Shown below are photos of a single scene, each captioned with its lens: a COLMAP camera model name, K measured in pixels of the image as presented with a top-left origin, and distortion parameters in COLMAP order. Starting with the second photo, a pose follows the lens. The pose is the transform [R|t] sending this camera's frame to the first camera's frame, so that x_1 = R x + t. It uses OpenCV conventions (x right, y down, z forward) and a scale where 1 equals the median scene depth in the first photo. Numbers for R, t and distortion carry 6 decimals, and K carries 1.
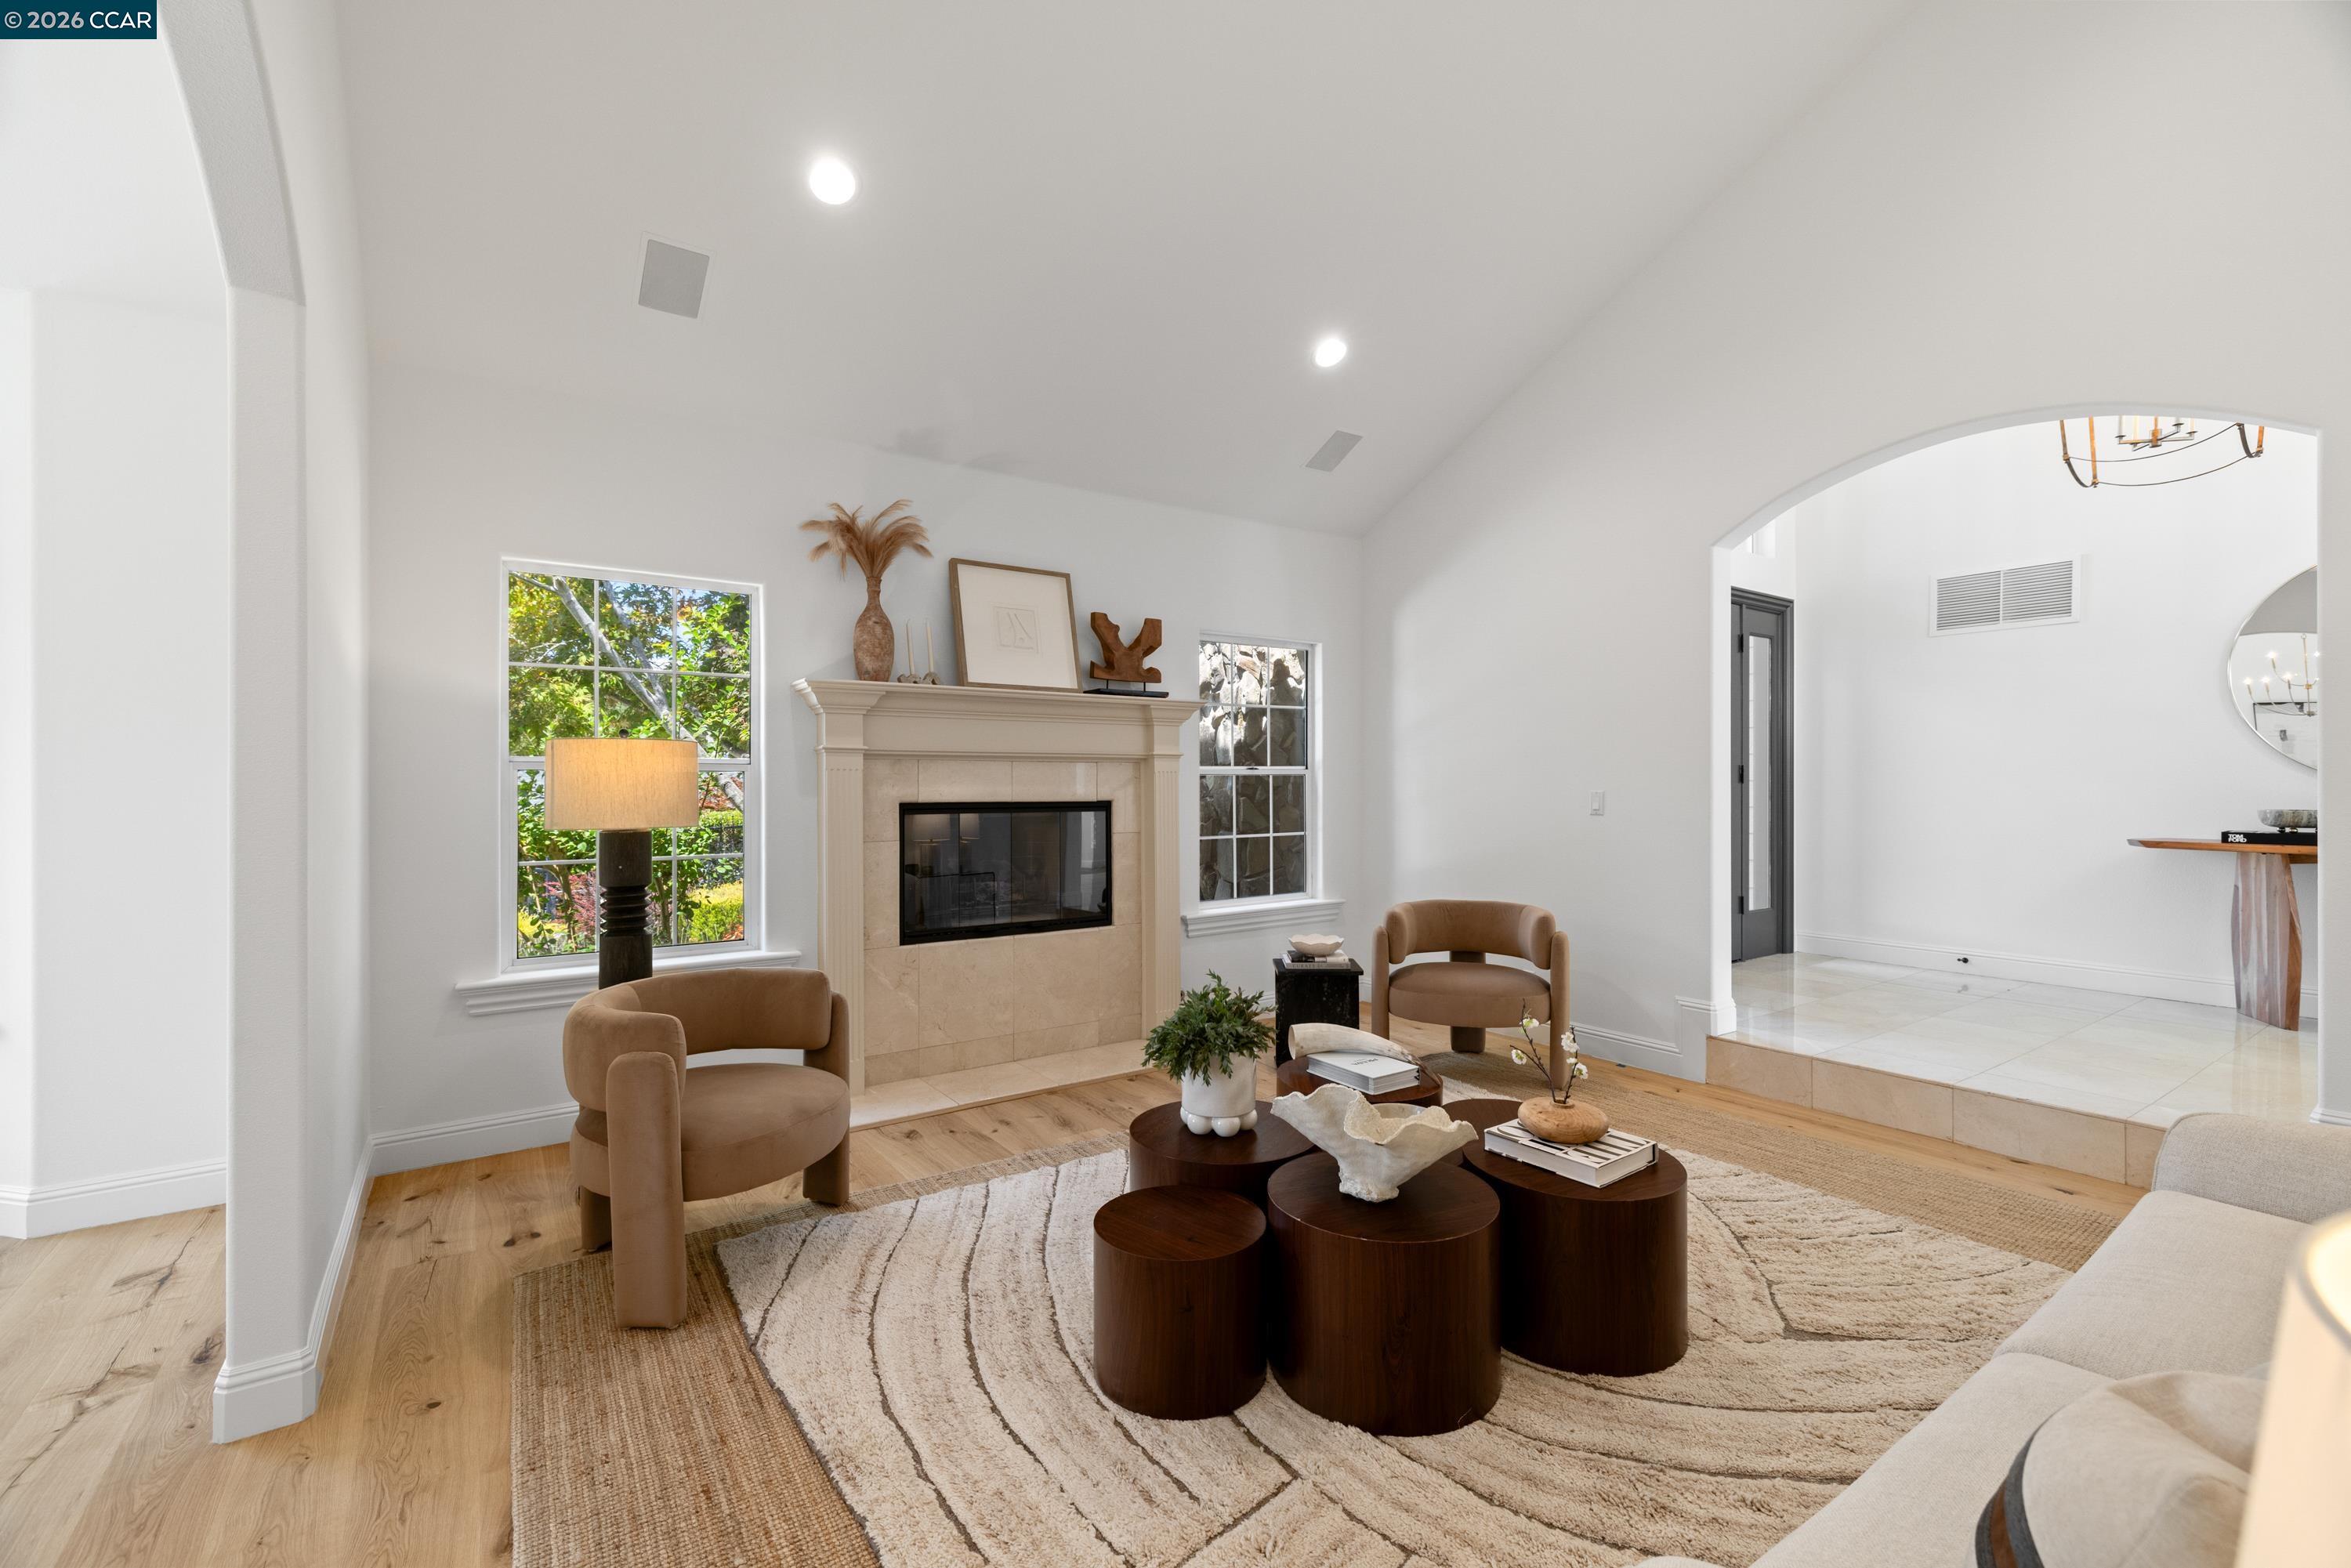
lens RADIAL K [[1014.9, 0, 1179.3], [0, 1014.9, 773.6], [0, 0, 1]] dist [0.000264, 0.000001]
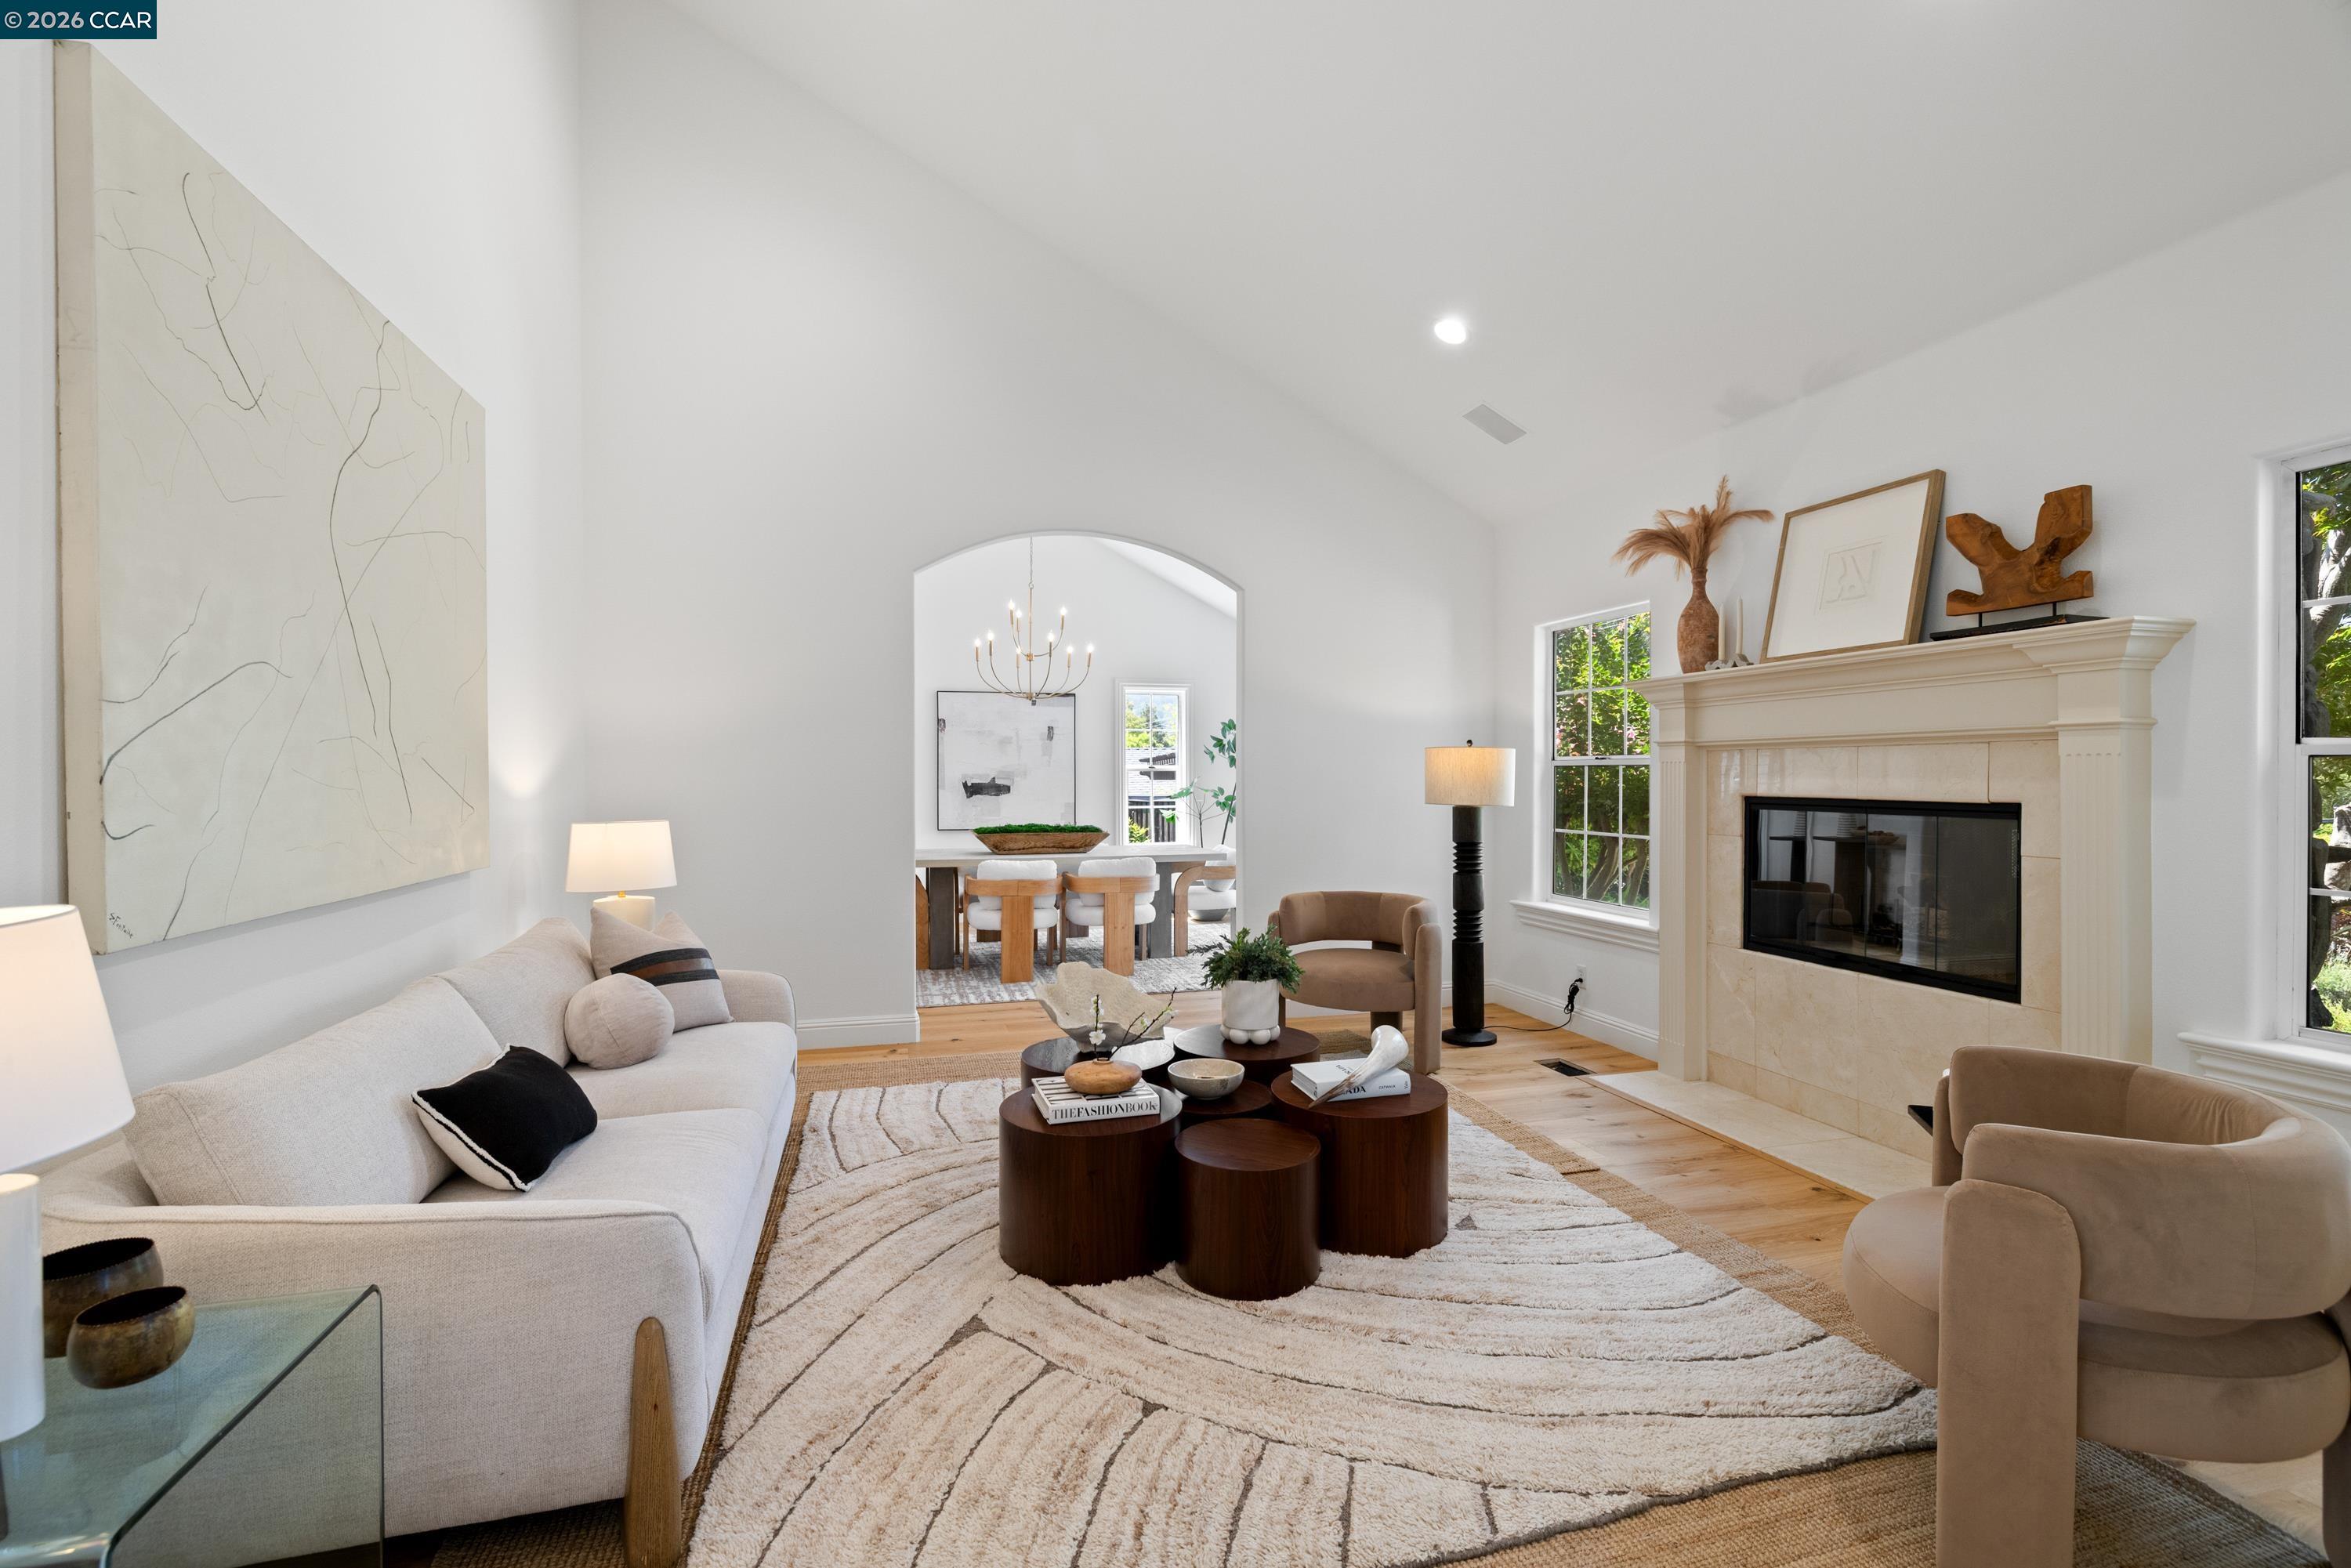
lens RADIAL K [[1036.5, 0, 1175.5], [0, 1036.5, 784.0], [0, 0, 1]] dist [-0.000790, -0.000015]
pose [[-0.336011, 0.002297, -0.941855, 0.798684], [-0.005450, 0.999976, 0.004383, 0.016740], [0.941842, 0.006606, -0.335990, 0.830000]]
